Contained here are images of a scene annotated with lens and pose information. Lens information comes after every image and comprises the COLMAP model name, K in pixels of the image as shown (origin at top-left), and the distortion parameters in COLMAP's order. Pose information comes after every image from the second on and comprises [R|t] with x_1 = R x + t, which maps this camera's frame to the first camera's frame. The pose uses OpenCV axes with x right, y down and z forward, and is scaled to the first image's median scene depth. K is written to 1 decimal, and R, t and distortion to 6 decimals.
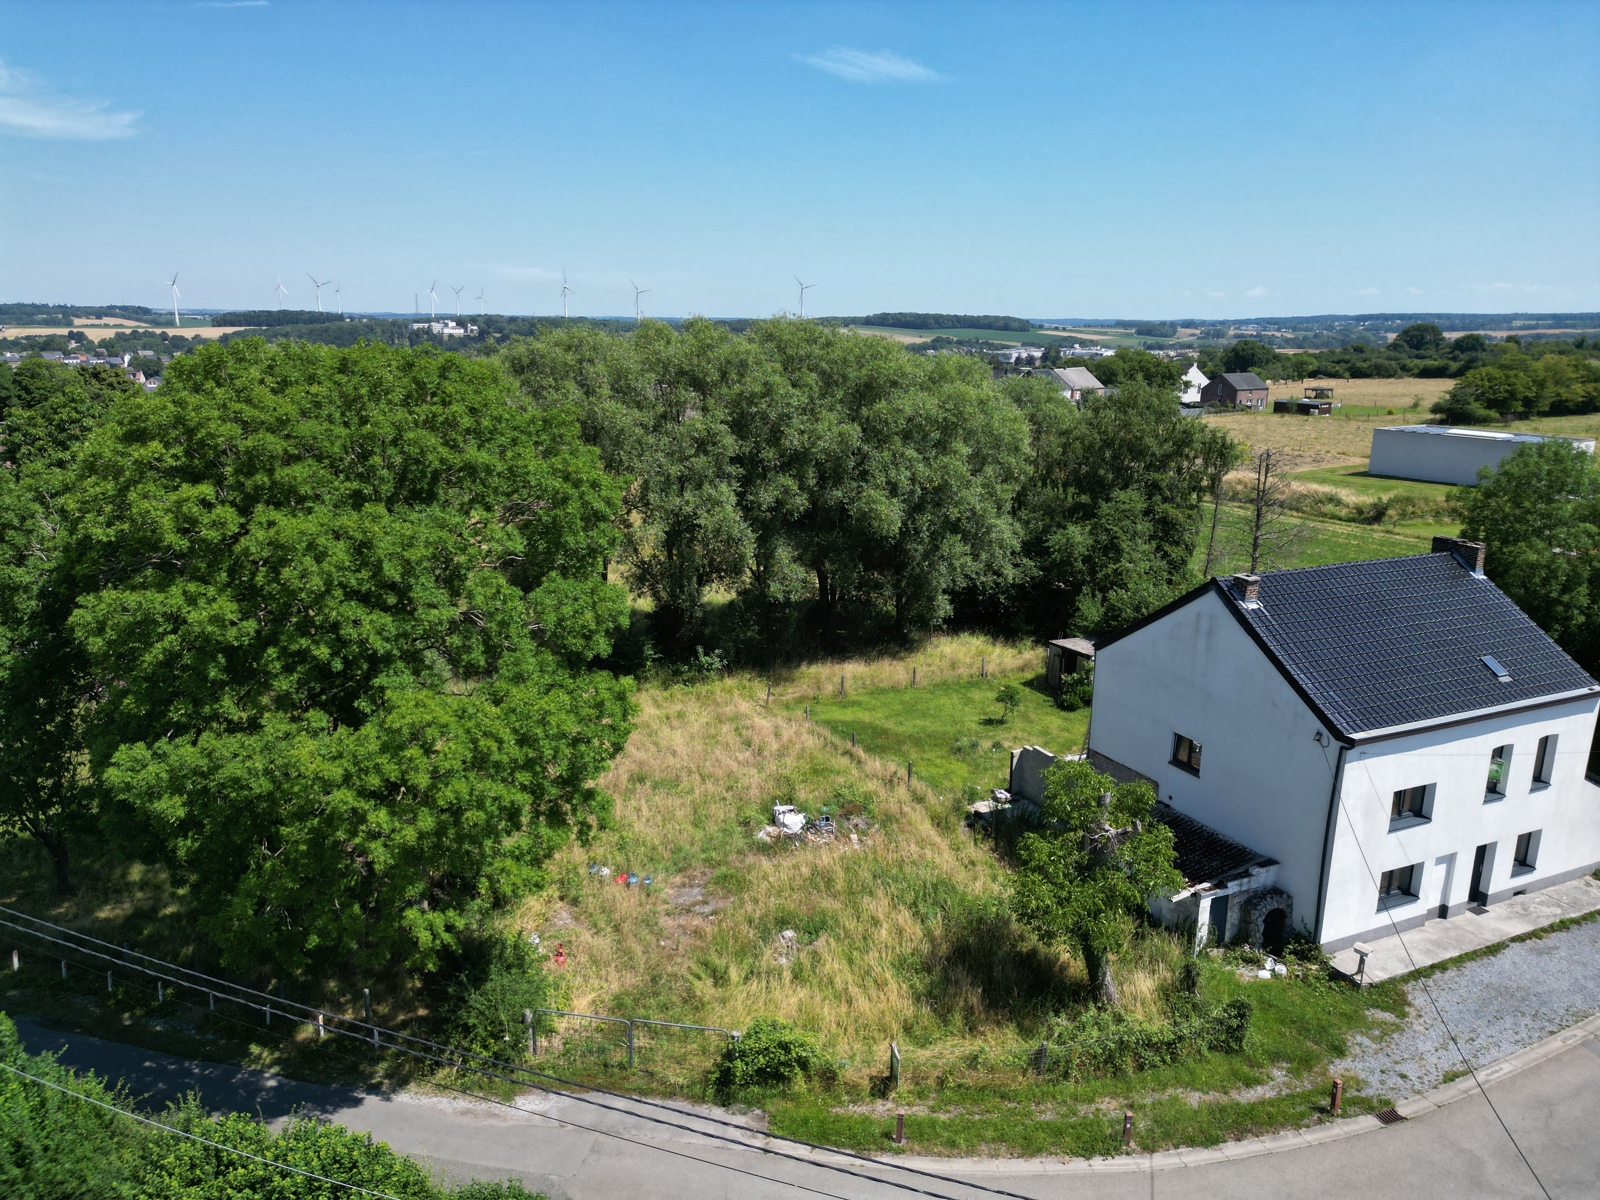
lens RADIAL K [[1121.8, 0, 800.0], [0, 1121.8, 600.0], [0, 0, 1]] dist [0.083445, -0.090237]
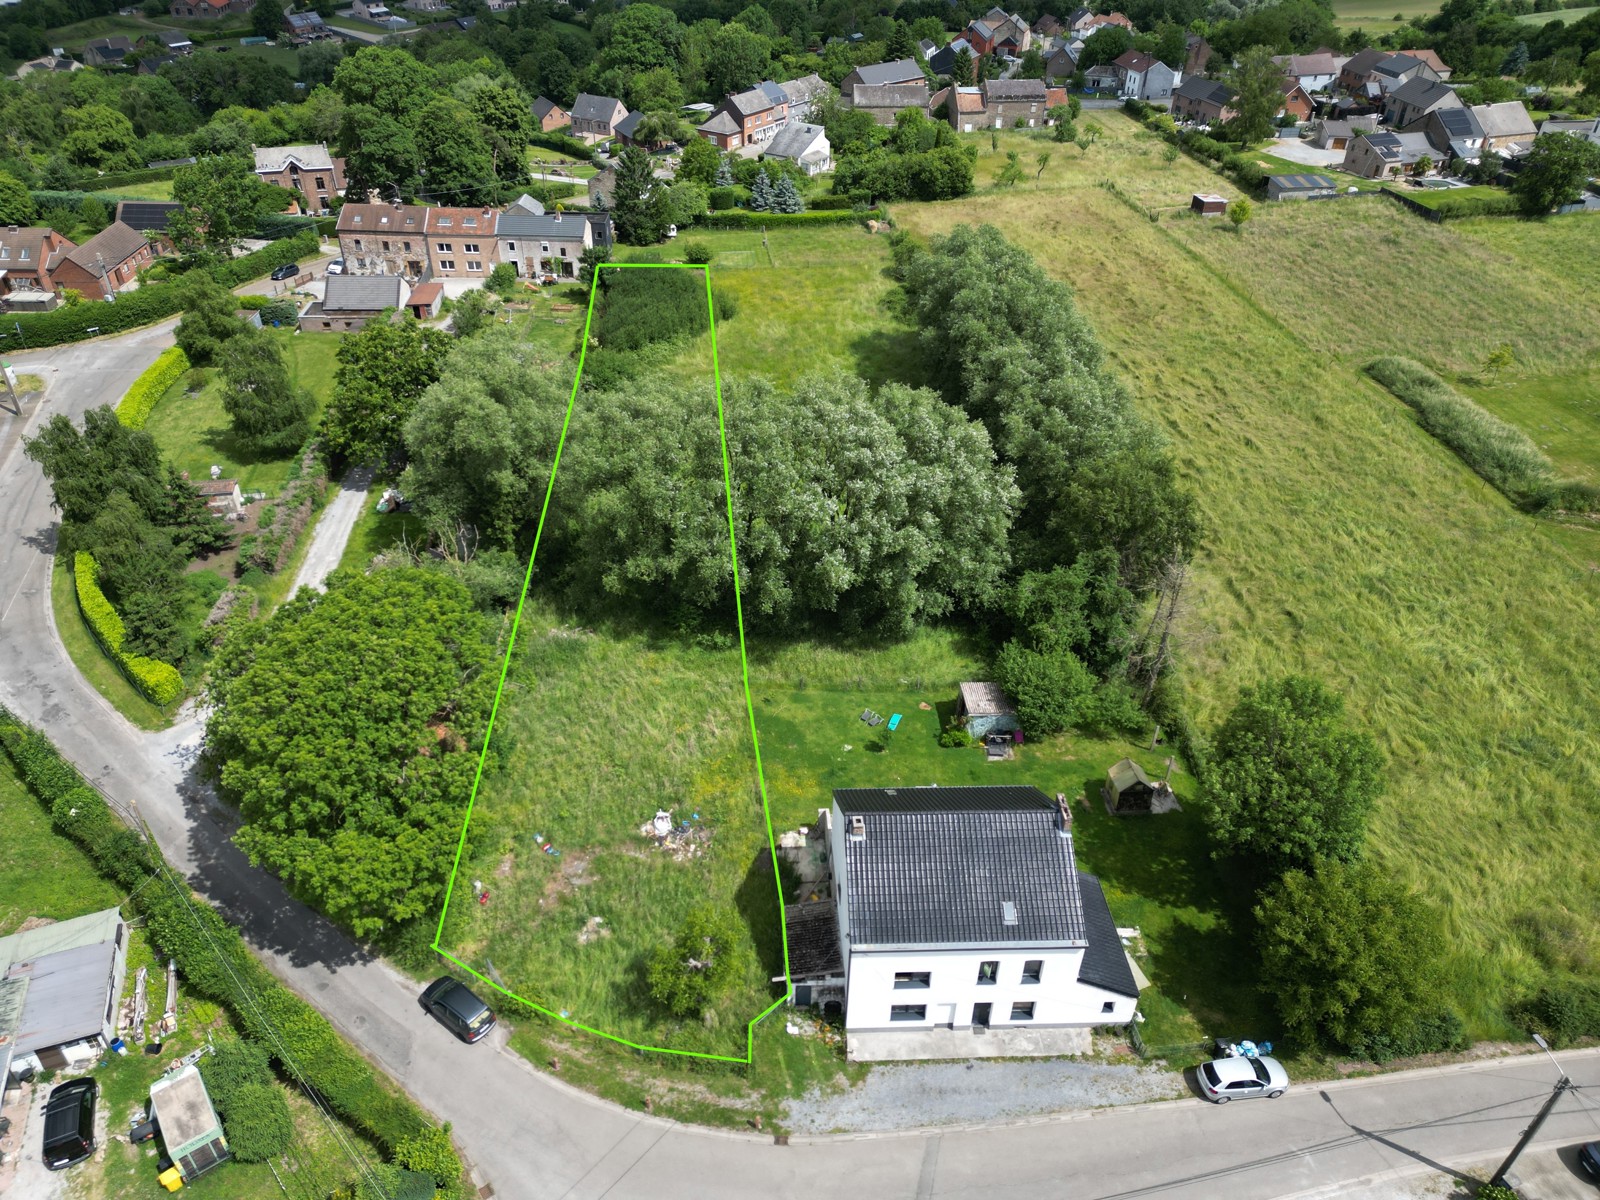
lens RADIAL K [[1121.8, 0, 800.0], [0, 1121.8, 600.0], [0, 0, 1]] dist [0.083445, -0.090237]
pose [[0.932441, 0.236111, -0.273506, 0.687346], [-0.129079, 0.924681, 0.358194, -0.890065], [0.337480, -0.298690, 0.892688, -0.368294]]
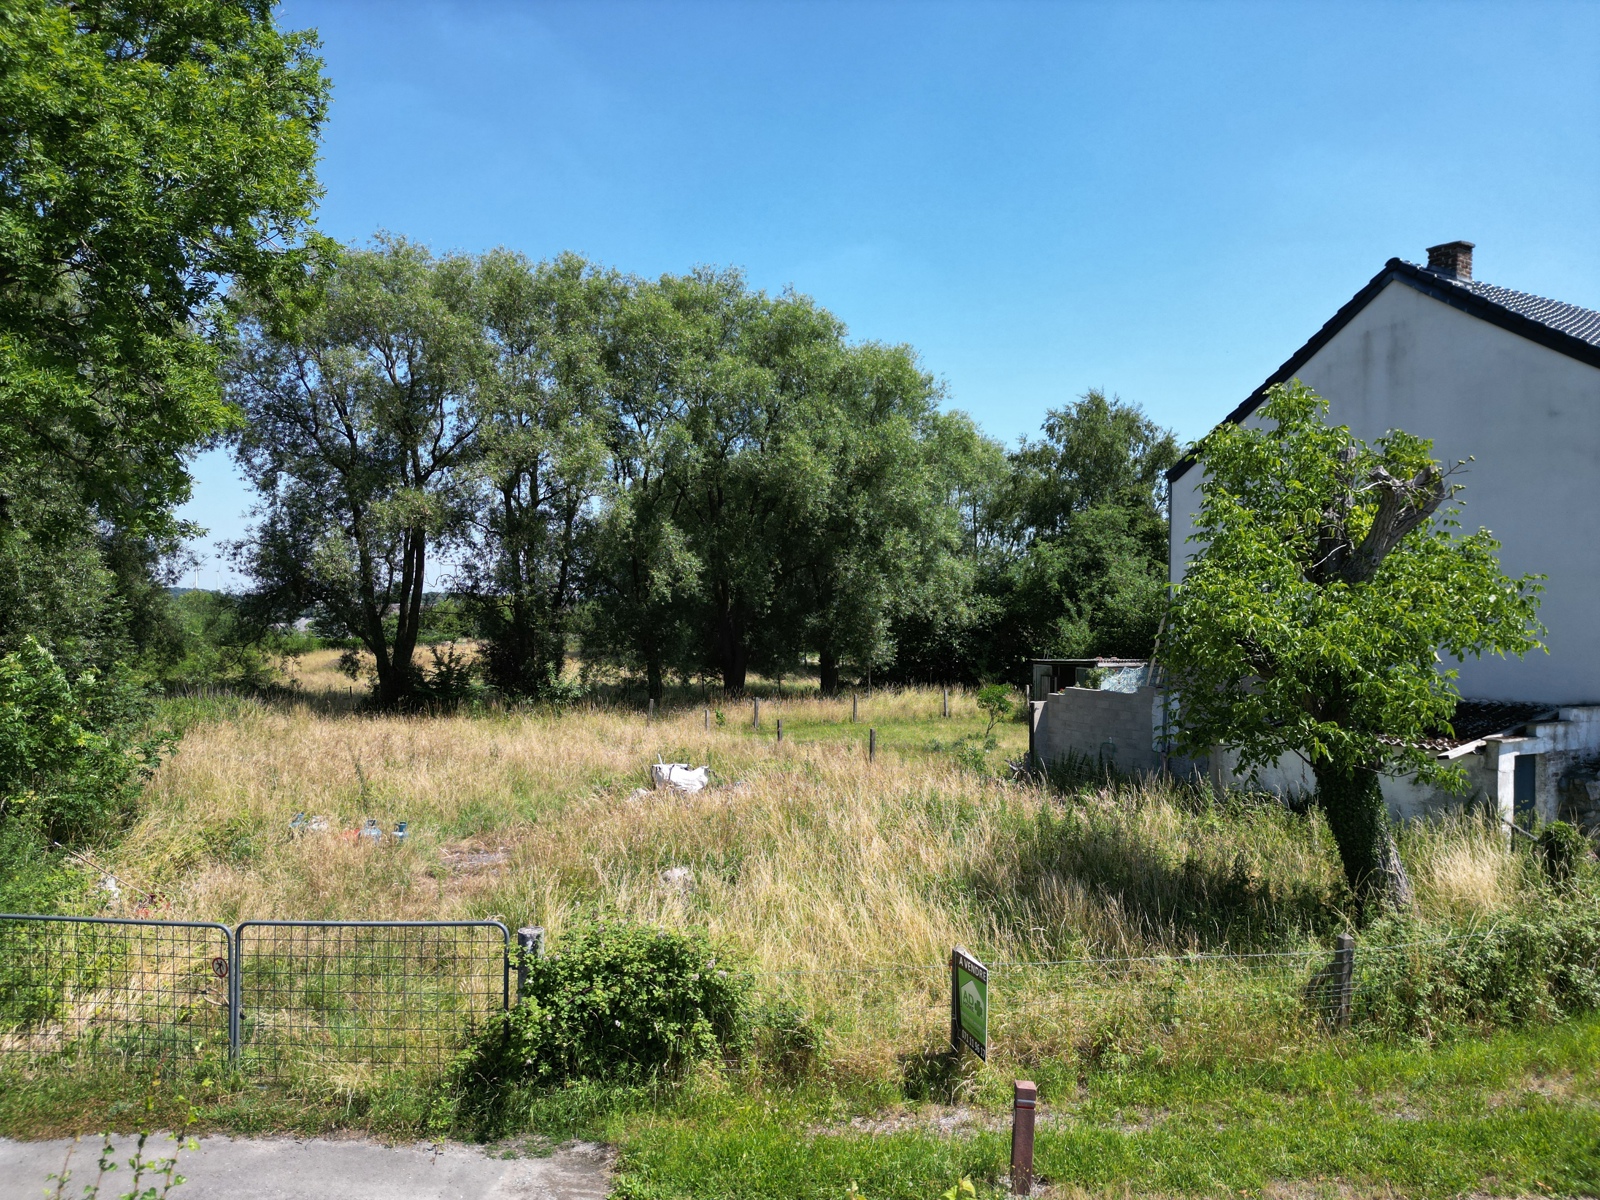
lens RADIAL K [[1121.8, 0, 800.0], [0, 1121.8, 600.0], [0, 0, 1]] dist [0.083445, -0.090237]
pose [[0.995227, -0.001050, 0.097586, -0.005330], [0.024668, 0.970177, -0.241138, 0.312431], [-0.094423, 0.242394, 0.965572, 0.523839]]
